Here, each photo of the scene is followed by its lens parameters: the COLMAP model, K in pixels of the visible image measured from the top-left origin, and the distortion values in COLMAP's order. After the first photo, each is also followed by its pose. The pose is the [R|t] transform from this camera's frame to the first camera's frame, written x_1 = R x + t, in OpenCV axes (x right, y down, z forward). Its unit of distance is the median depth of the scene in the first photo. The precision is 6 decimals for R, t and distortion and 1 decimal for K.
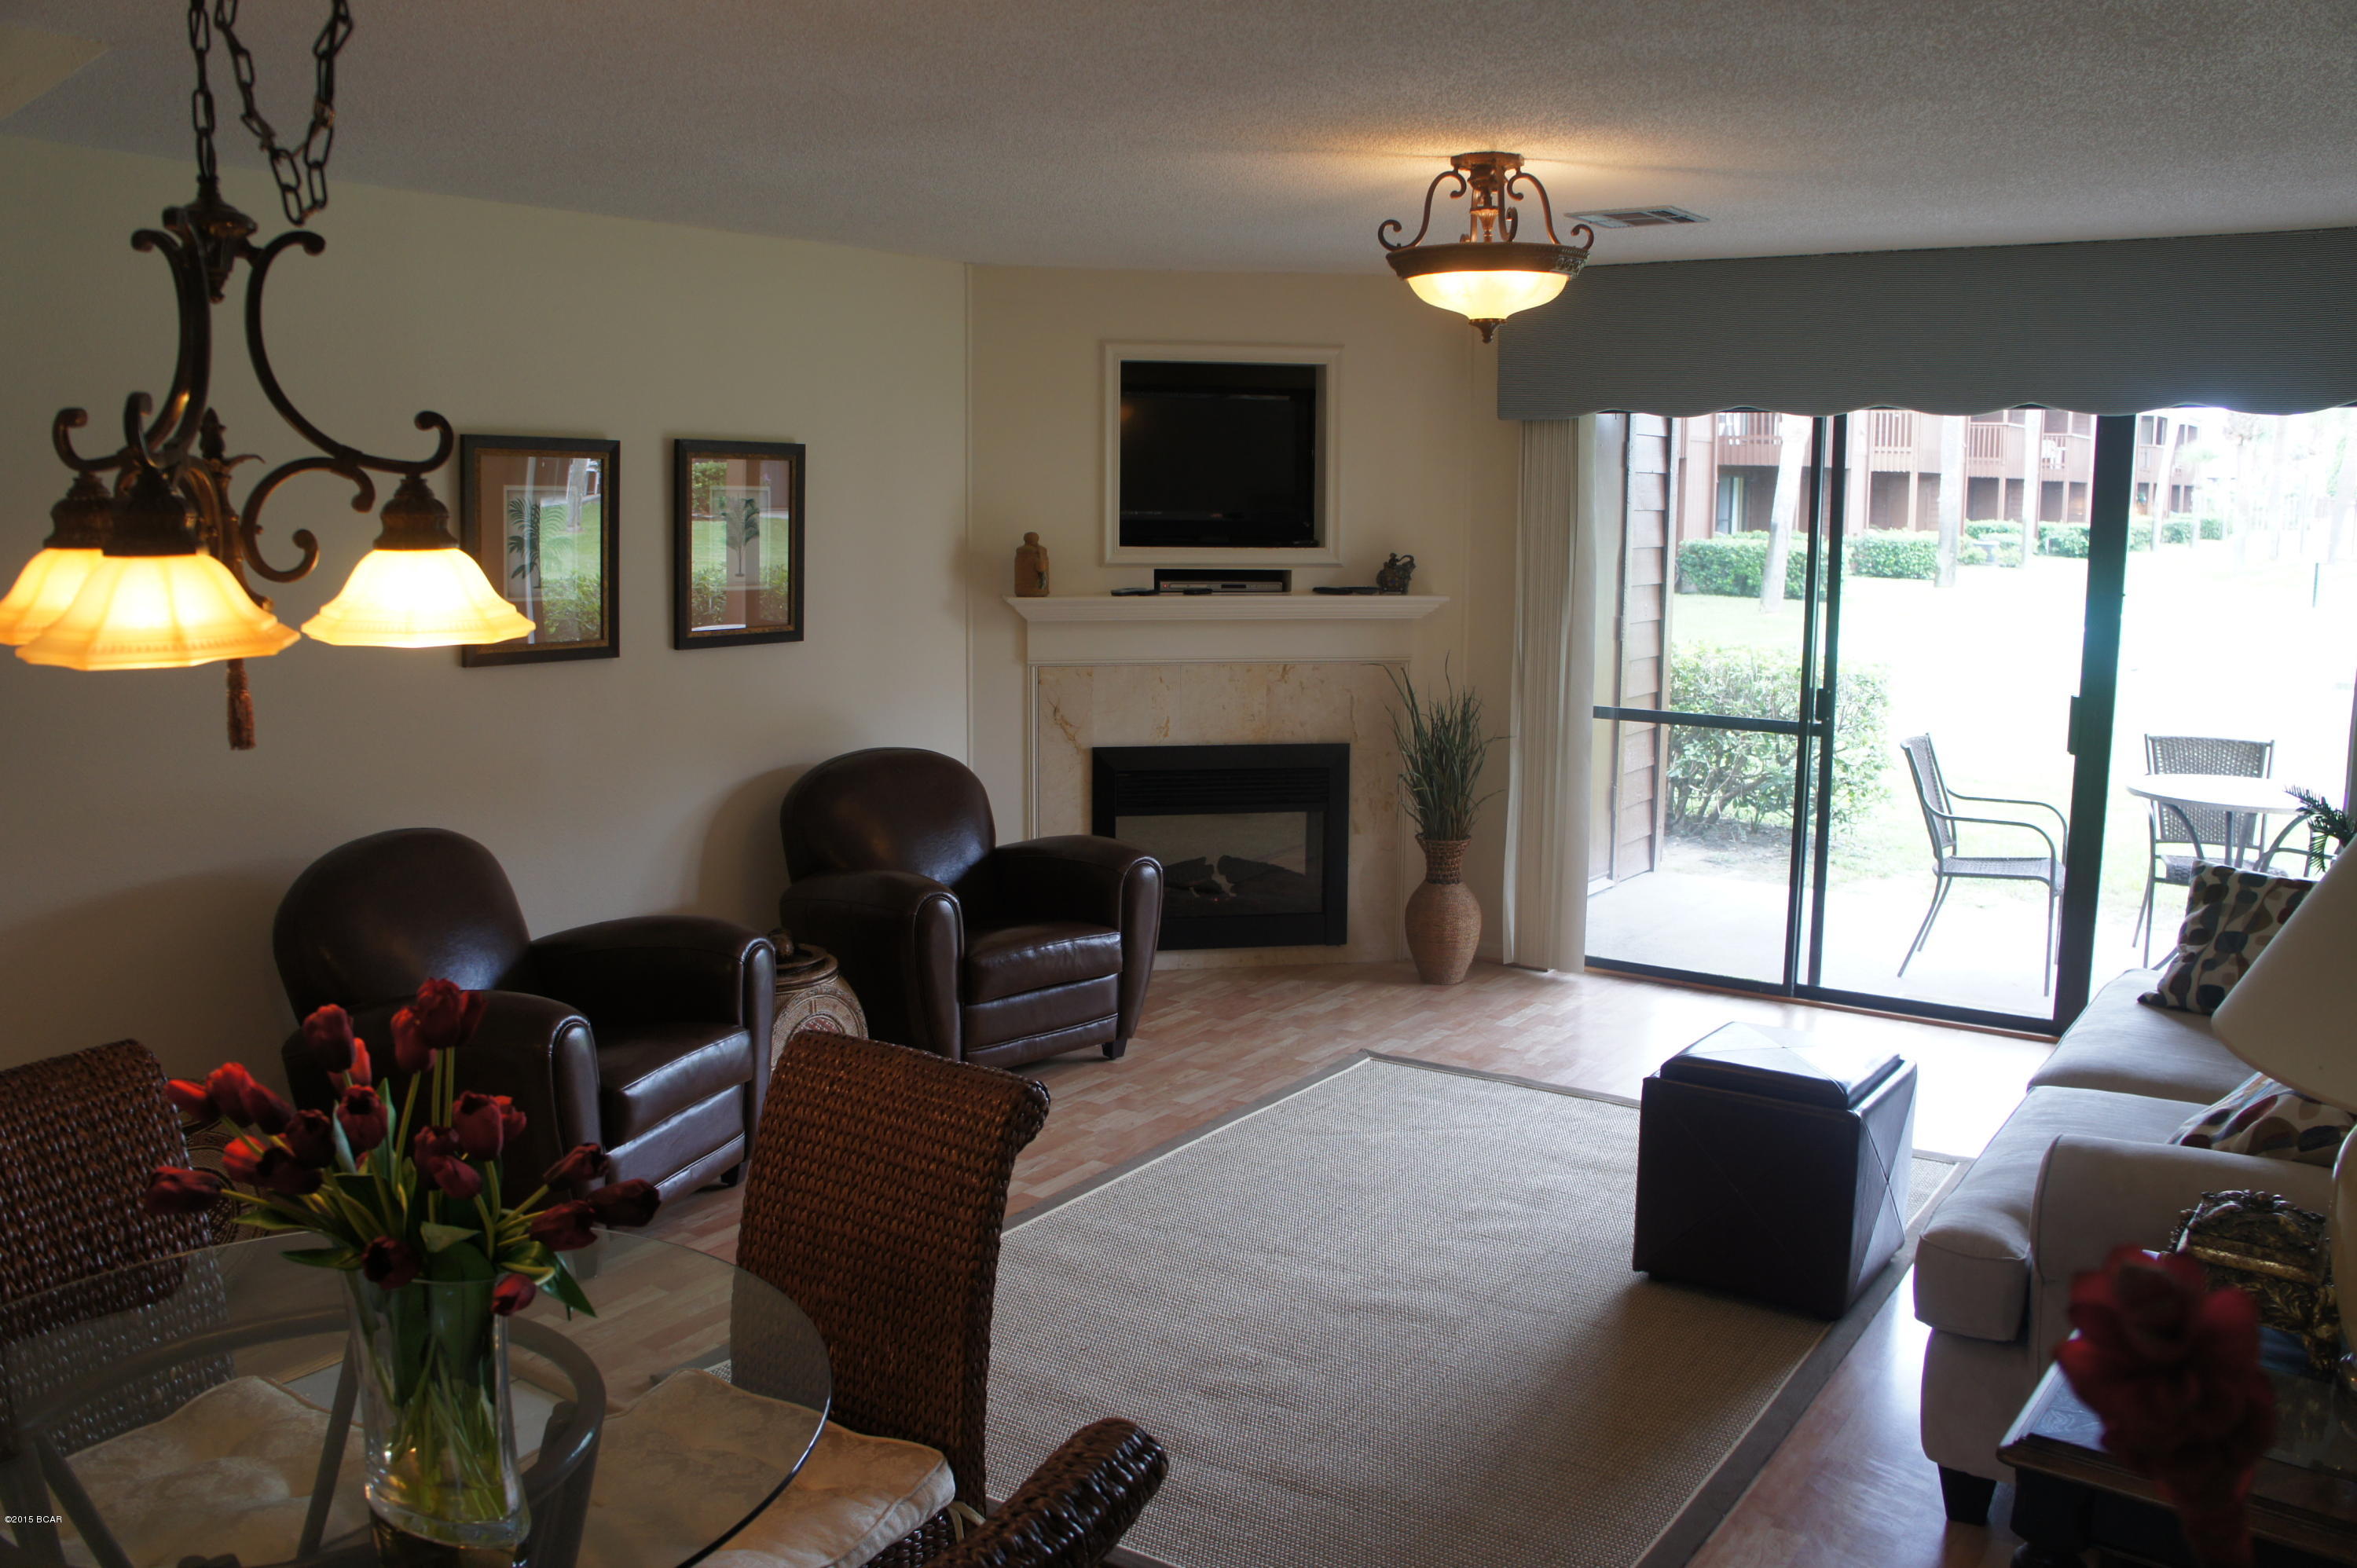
lens RADIAL K [[1882.4, 0, 1178.5], [0, 1882.4, 784.0], [0, 0, 1]] dist [-0.158734, 0.134531]
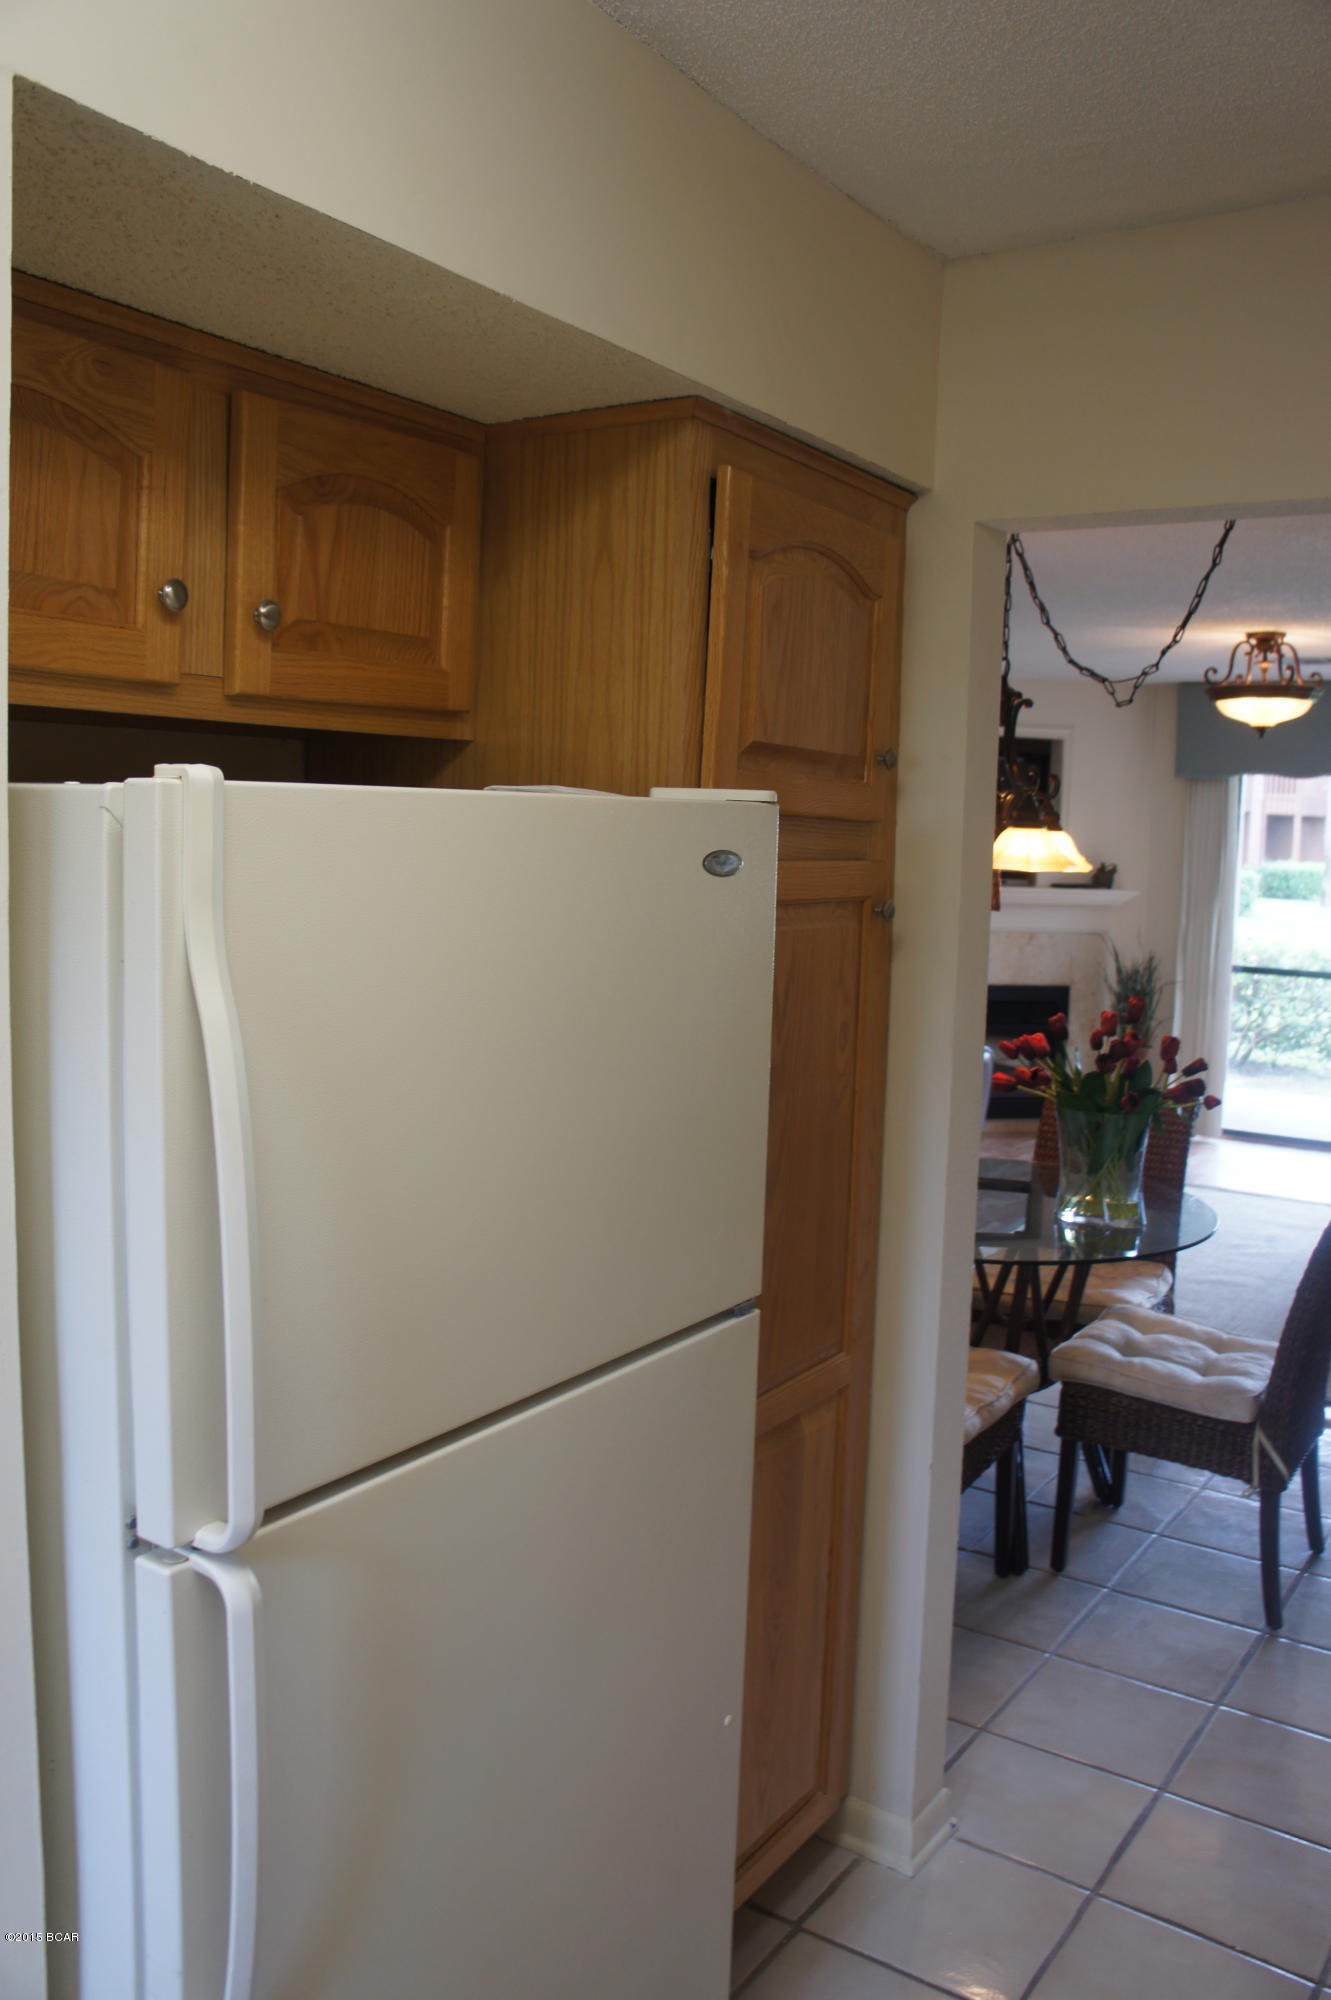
lens RADIAL K [[1597.4, 0, 663.7], [0, 1597.4, 1038.7], [0, 0, 1]] dist [-0.158734, 0.134531]
pose [[0.999654, 0.020284, 0.016736, -0.366469], [-0.019995, 0.999651, -0.017285, 0.070870], [-0.017081, 0.016944, 0.999711, -0.395893]]
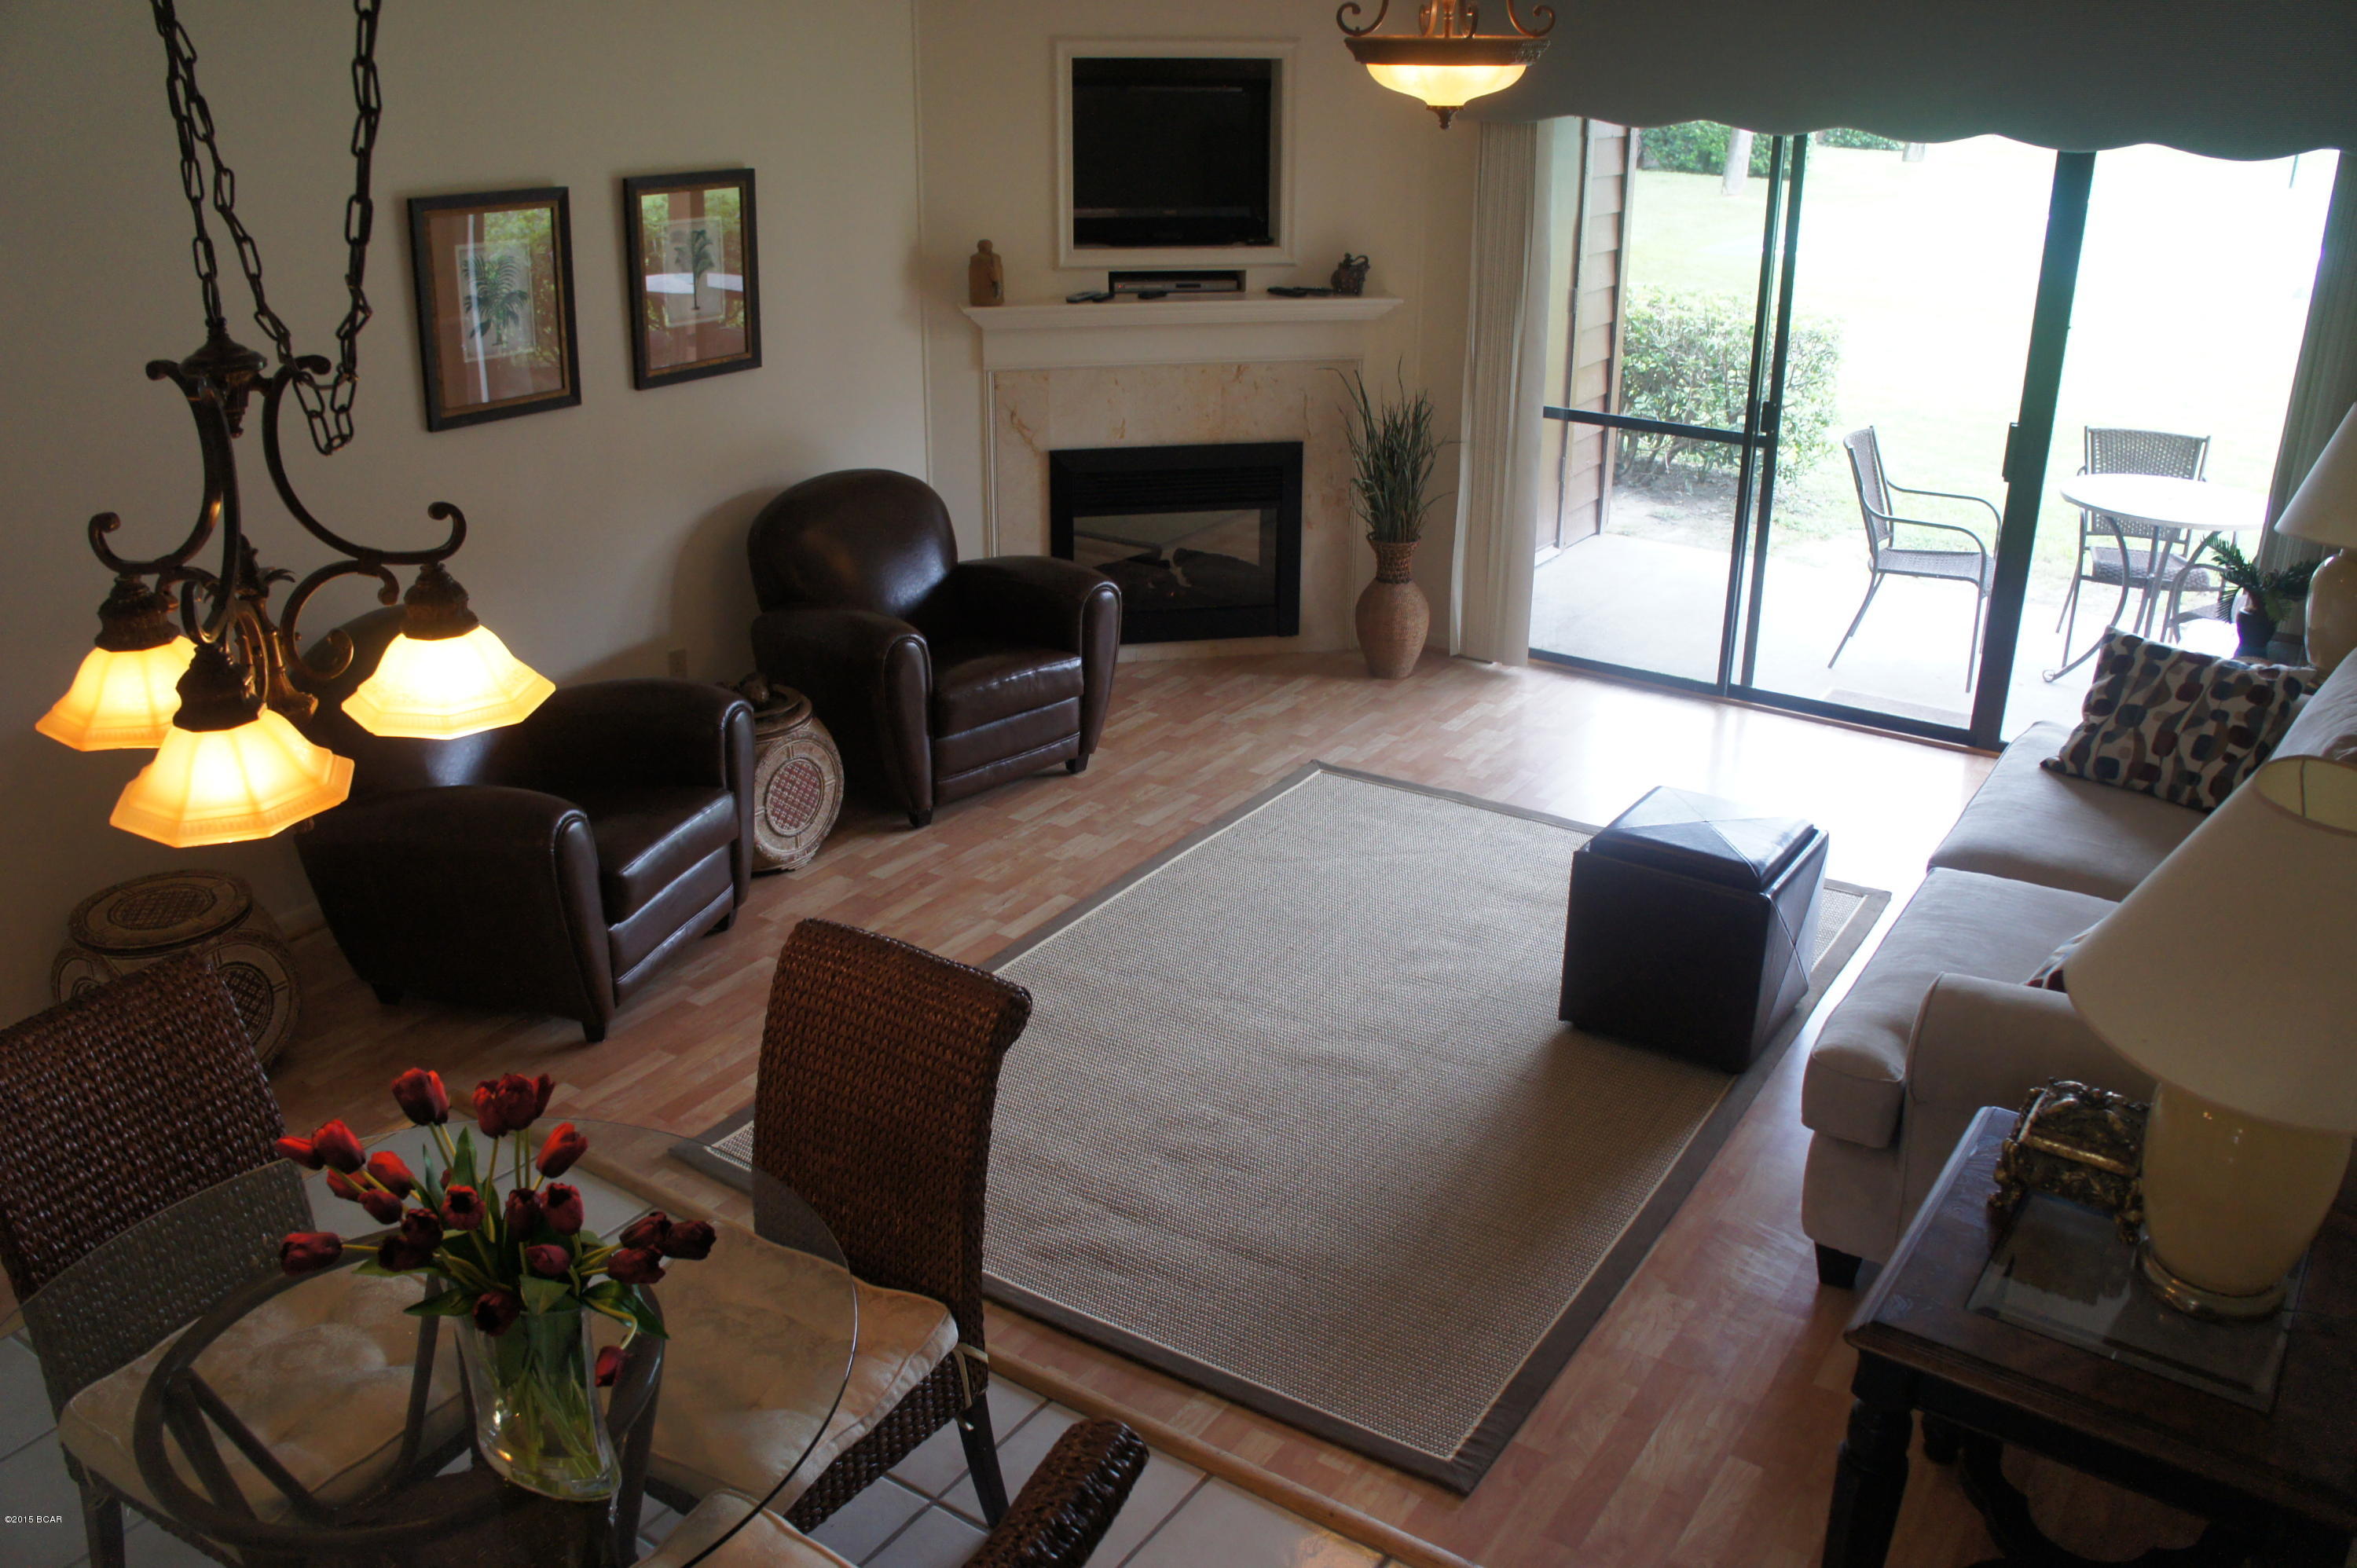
lens RADIAL K [[1884.5, 0, 1169.4], [0, 1884.5, 744.8], [0, 0, 1]] dist [-0.160492, 0.136308]
pose [[0.999754, -0.010040, 0.019752, -0.003743], [0.005528, 0.976271, 0.216484, -0.114444], [-0.021457, -0.216321, 0.976086, -0.031132]]
